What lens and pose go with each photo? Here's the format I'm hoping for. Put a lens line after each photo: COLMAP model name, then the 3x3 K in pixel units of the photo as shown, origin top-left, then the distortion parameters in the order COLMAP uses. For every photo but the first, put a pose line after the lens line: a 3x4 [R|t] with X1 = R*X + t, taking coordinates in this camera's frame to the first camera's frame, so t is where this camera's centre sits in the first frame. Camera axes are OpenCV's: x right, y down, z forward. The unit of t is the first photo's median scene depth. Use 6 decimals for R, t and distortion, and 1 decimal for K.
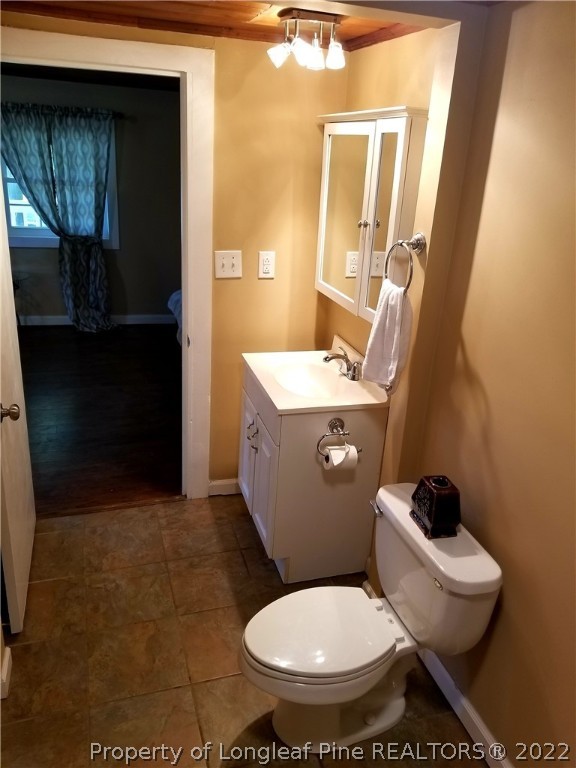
lens RADIAL K [[606.0, 0, 285.2], [0, 606.0, 380.2], [0, 0, 1]] dist [0.059032, -0.080247]
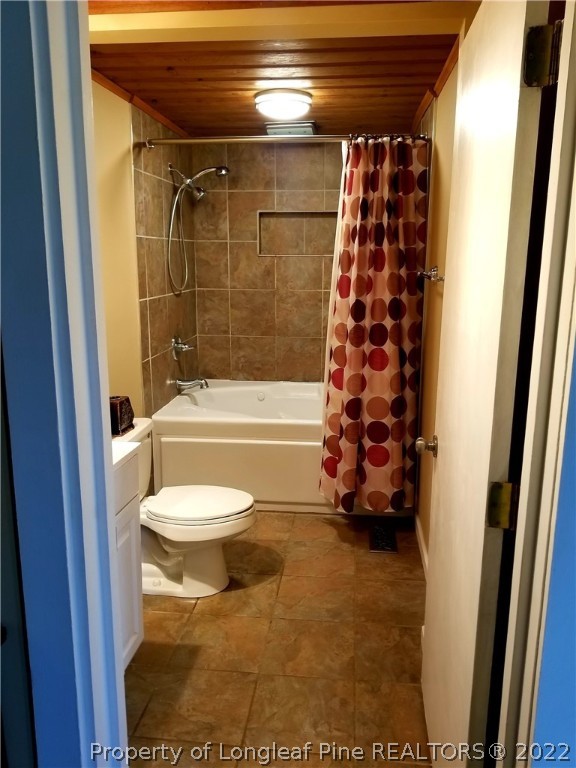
lens RADIAL K [[606.0, 0, 285.2], [0, 606.0, 376.0], [0, 0, 1]] dist [0.059032, -0.080247]
pose [[-0.910209, -0.143769, 0.388394, -0.513533], [0.086925, 0.850604, 0.518572, -0.462704], [-0.404924, 0.505770, -0.761730, 1.490683]]
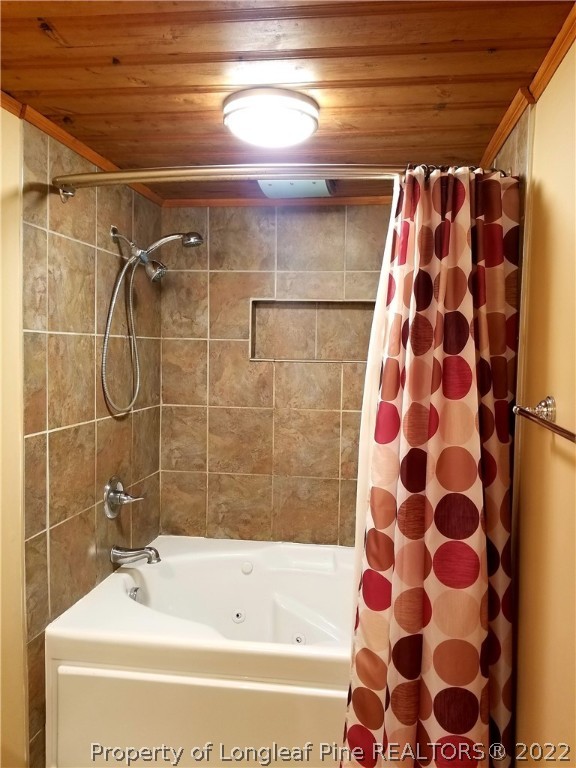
lens RADIAL K [[640.7, 0, 294.9], [0, 640.7, 386.9], [0, 0, 1]] dist [0.005773, -0.005930]
pose [[-0.898176, -0.103846, 0.427196, -0.260757], [0.080087, 0.916796, 0.391244, -0.214946], [-0.432280, 0.385619, -0.815127, 0.791551]]
